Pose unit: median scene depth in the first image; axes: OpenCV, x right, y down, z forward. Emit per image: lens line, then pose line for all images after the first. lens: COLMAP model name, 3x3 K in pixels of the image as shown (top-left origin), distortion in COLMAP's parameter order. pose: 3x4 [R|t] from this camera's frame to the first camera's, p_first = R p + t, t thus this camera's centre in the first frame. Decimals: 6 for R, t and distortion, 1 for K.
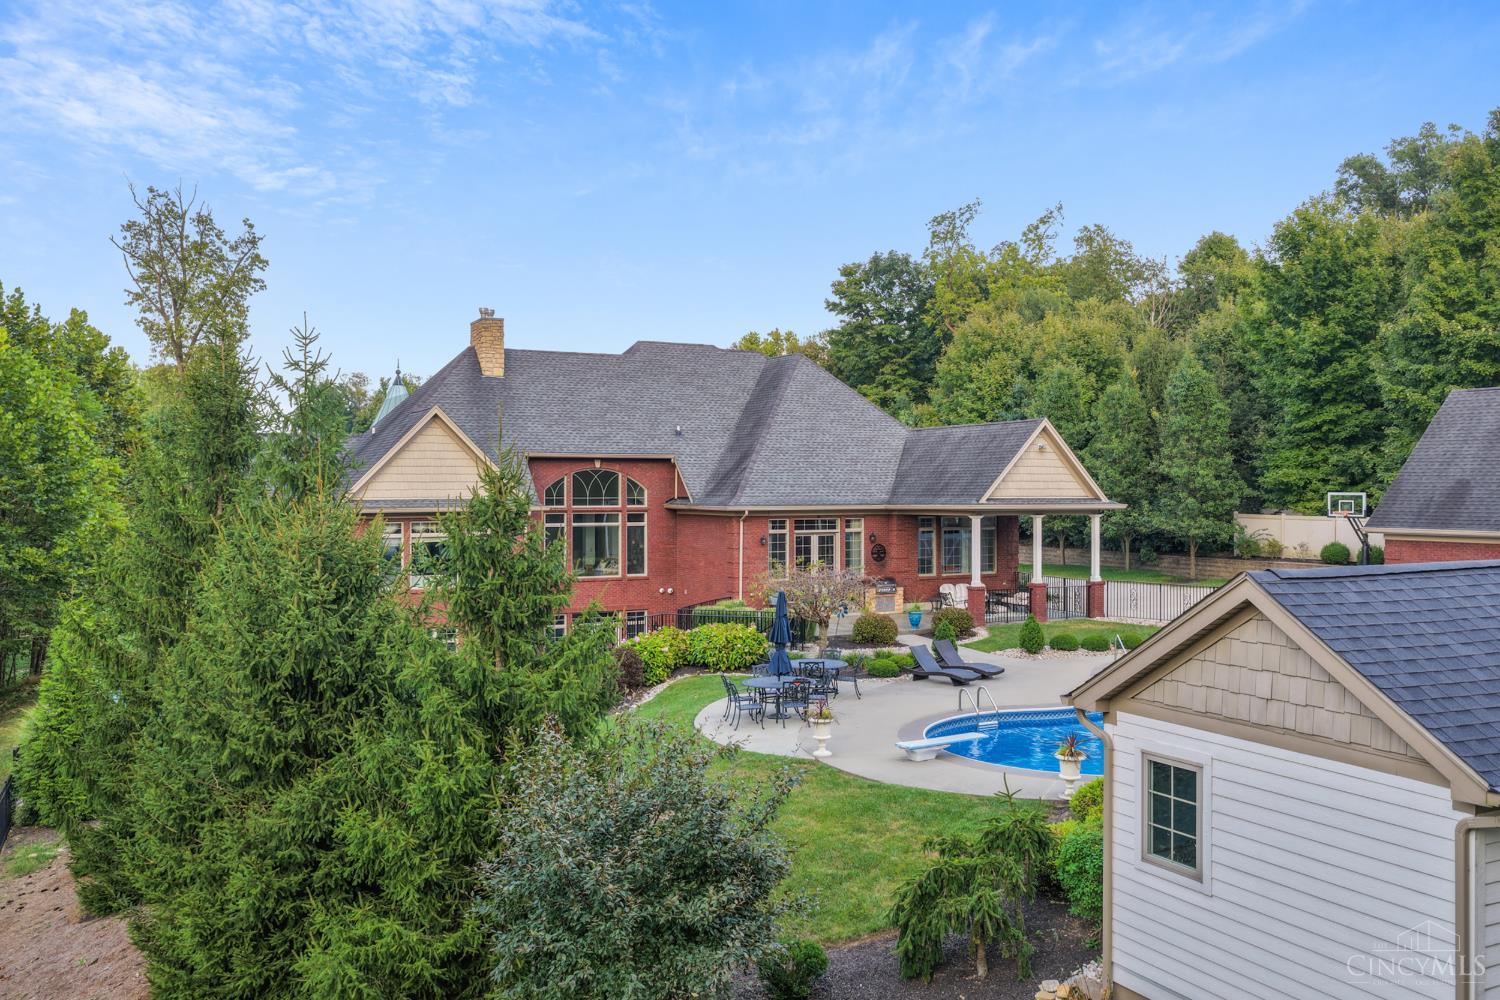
lens RADIAL K [[1252.5, 0, 756.8], [0, 1252.5, 500.9], [0, 0, 1]] dist [-0.005188, 0.016905]
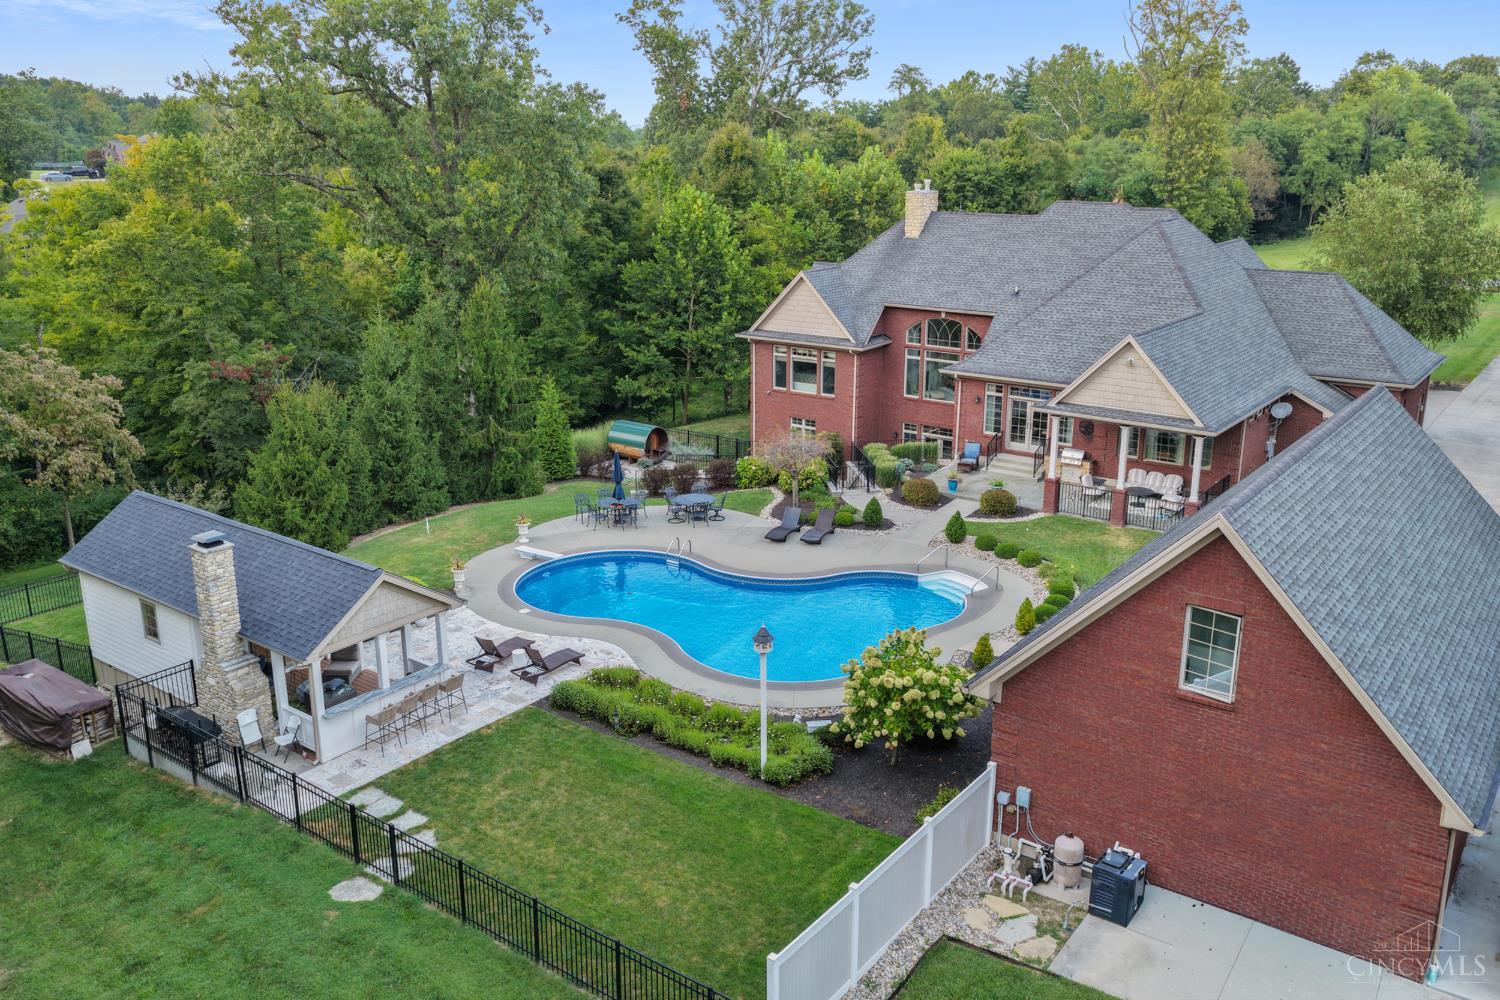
lens RADIAL K [[1252.5, 0, 752.5], [0, 1252.5, 493.6], [0, 0, 1]] dist [-0.005188, 0.016905]
pose [[0.443642, 0.250176, -0.860578, 0.917392], [-0.010956, 0.961690, 0.273922, -0.198564], [0.896137, -0.112094, 0.429387, 0.247987]]
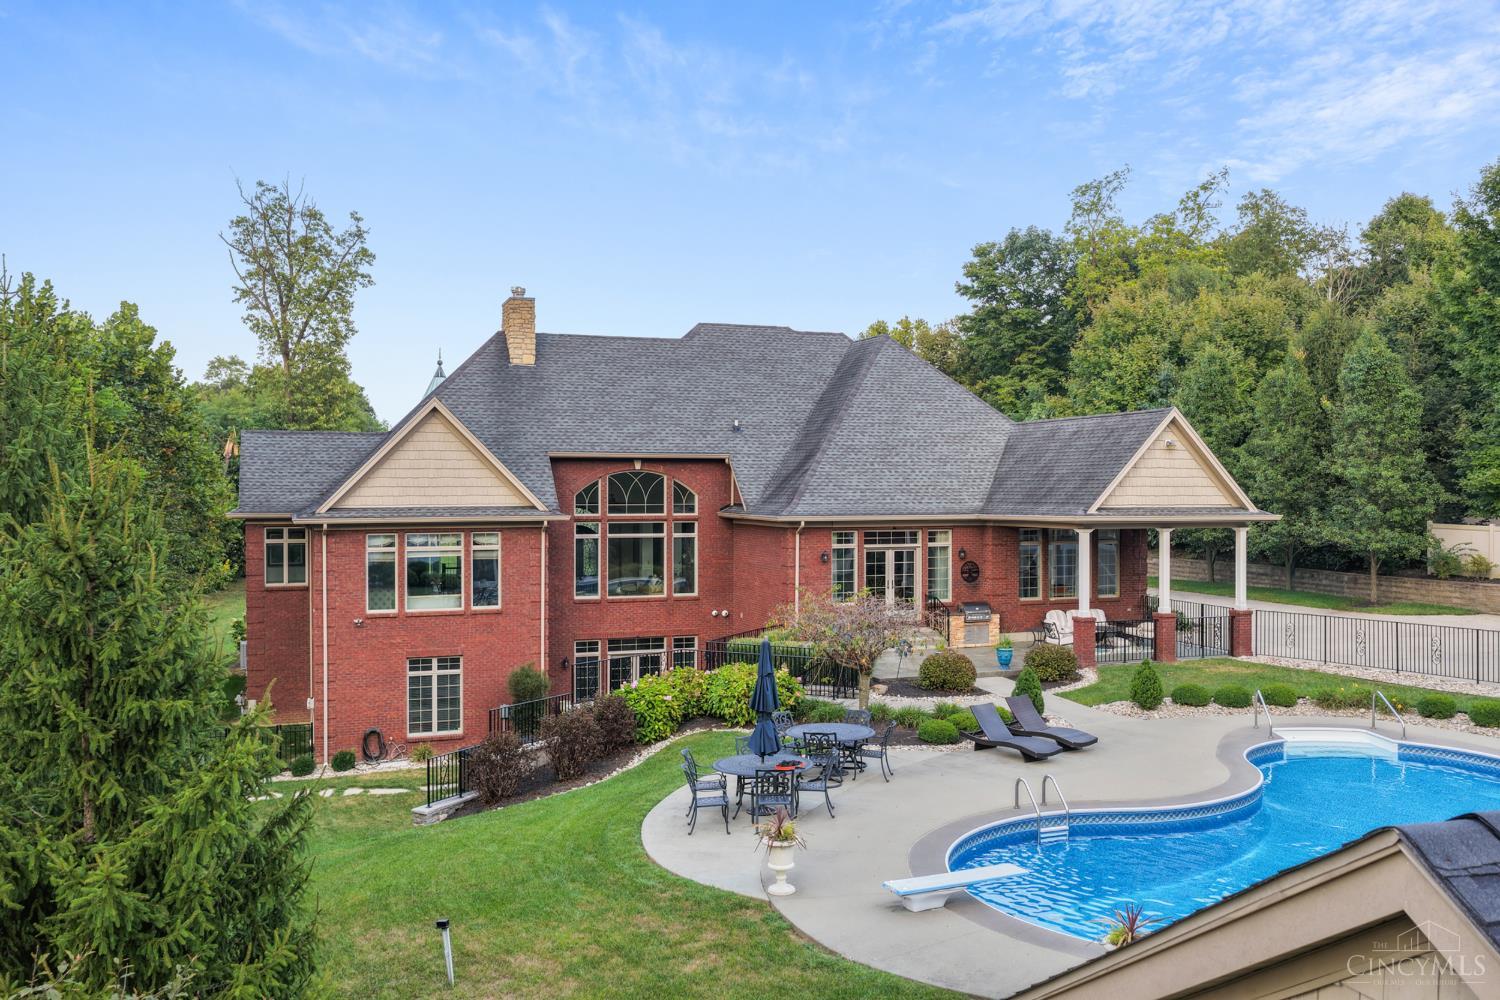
lens RADIAL K [[1252.5, 0, 756.8], [0, 1252.5, 499.3], [0, 0, 1]] dist [-0.005188, 0.016905]
pose [[0.991417, 0.002150, -0.130721, 0.064455], [-0.002030, 0.999997, 0.001046, -0.007053], [0.130722, -0.000772, 0.991419, 0.156866]]
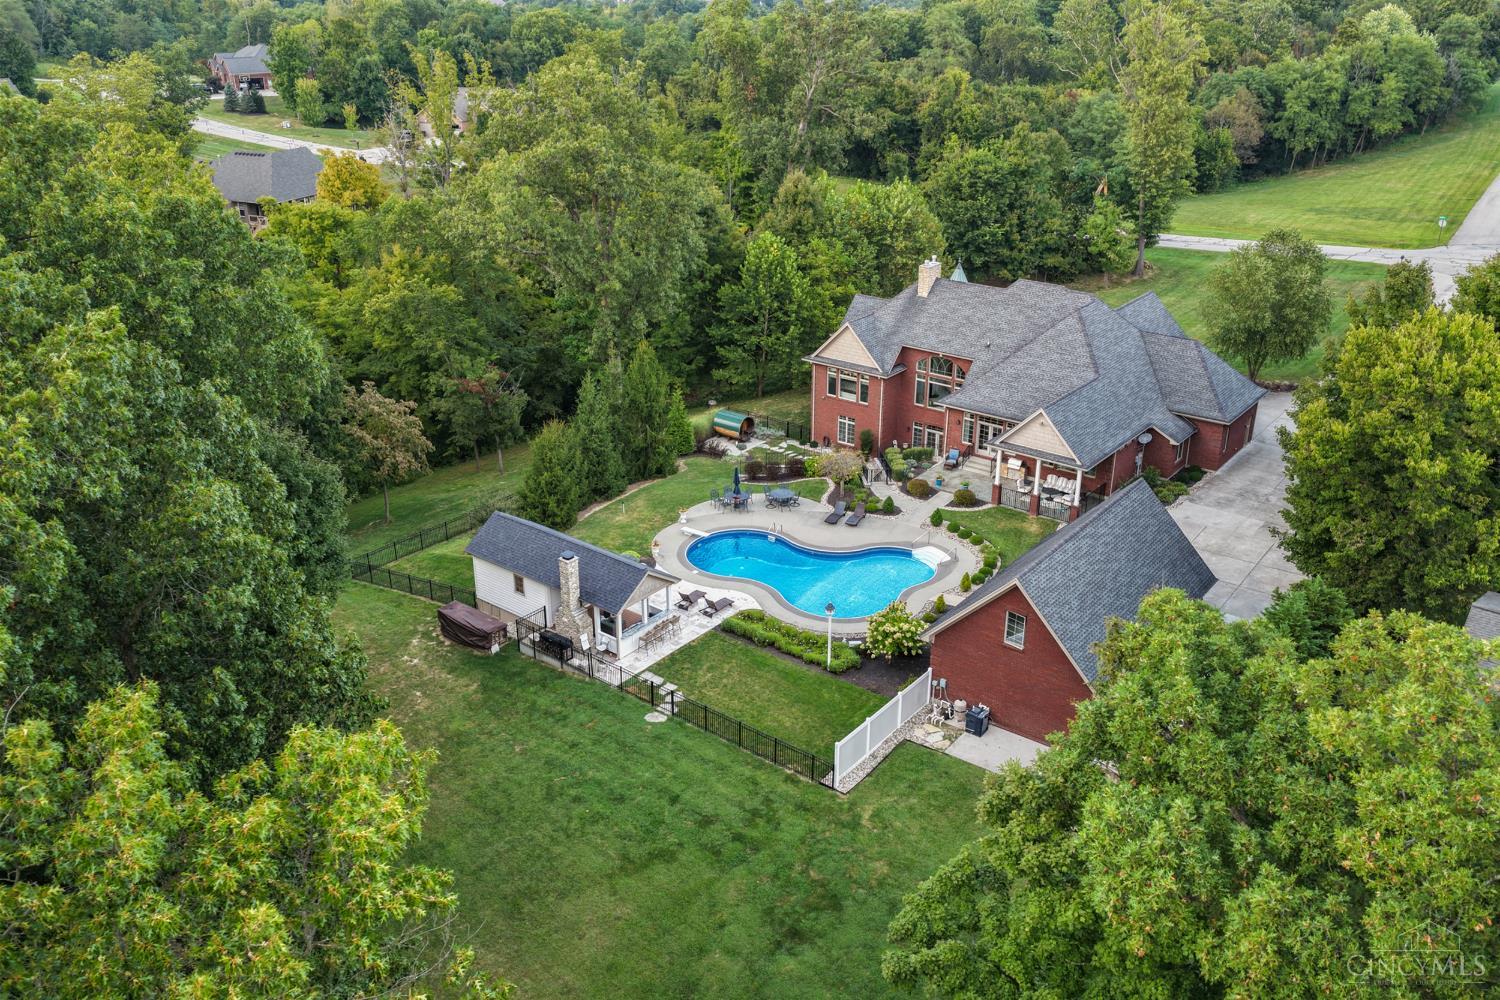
lens RADIAL K [[1252.5, 0, 756.0], [0, 1252.5, 501.0], [0, 0, 1]] dist [-0.005188, 0.016905]
pose [[0.419667, 0.365916, -0.830653, 1.419159], [-0.012428, 0.917371, 0.397838, -0.578854], [0.907593, -0.156637, 0.389538, -0.051371]]
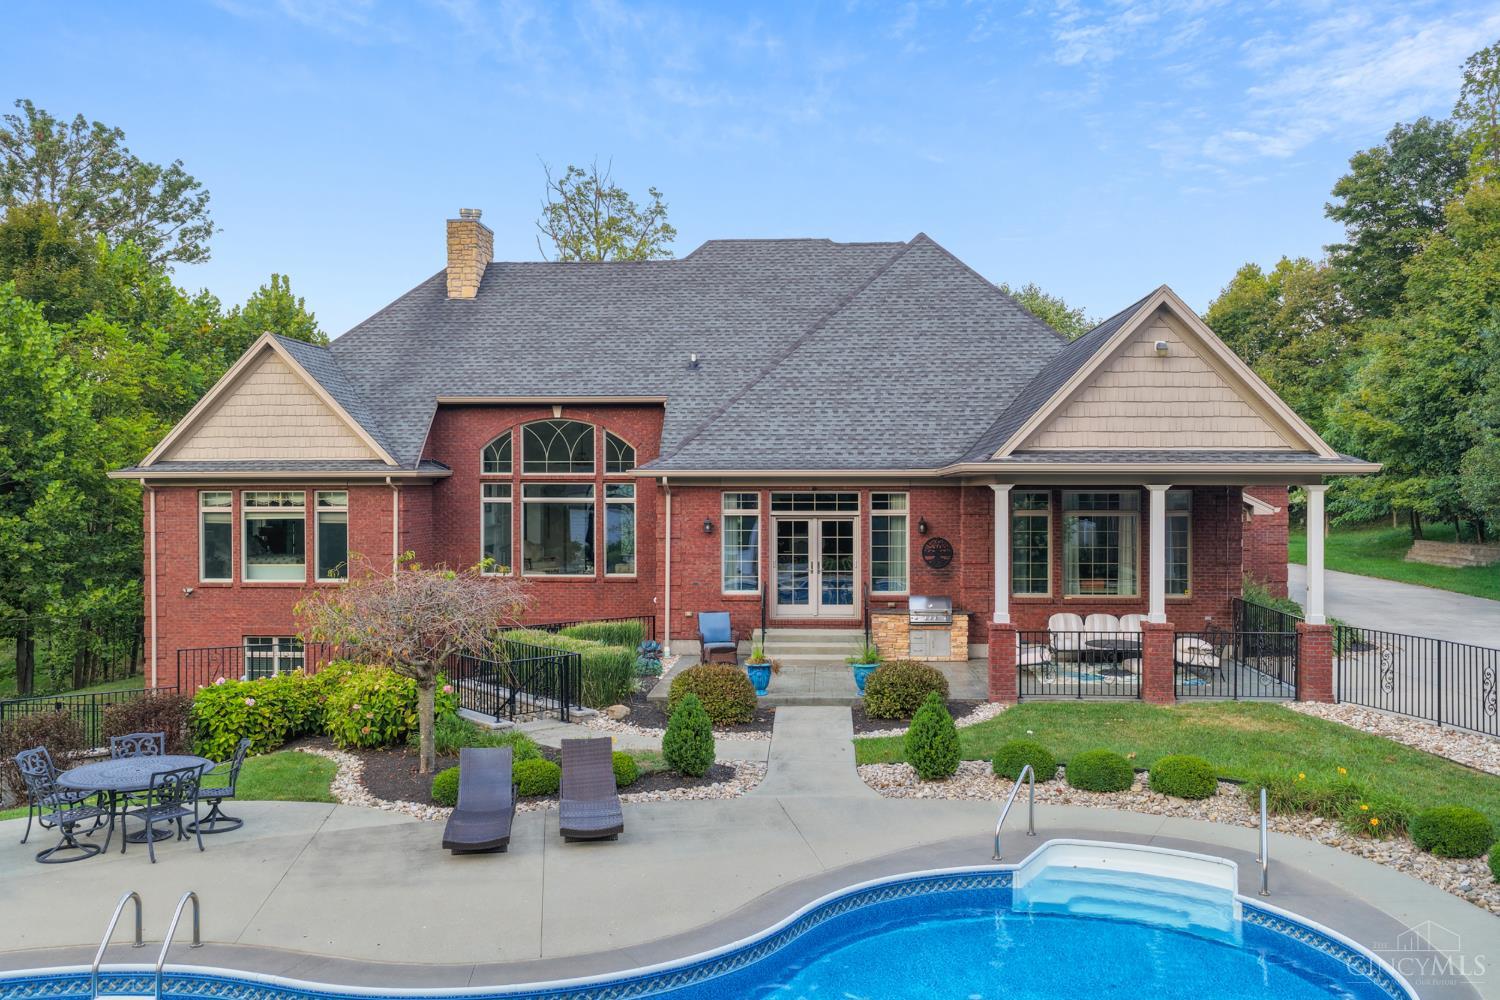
lens RADIAL K [[1252.5, 0, 748.8], [0, 1252.5, 499.7], [0, 0, 1]] dist [-0.005188, 0.016905]
pose [[0.854155, 0.007665, -0.519962, 0.316567], [-0.005243, 0.999967, 0.006129, 0.013647], [0.519992, -0.002509, 0.854167, 0.454837]]
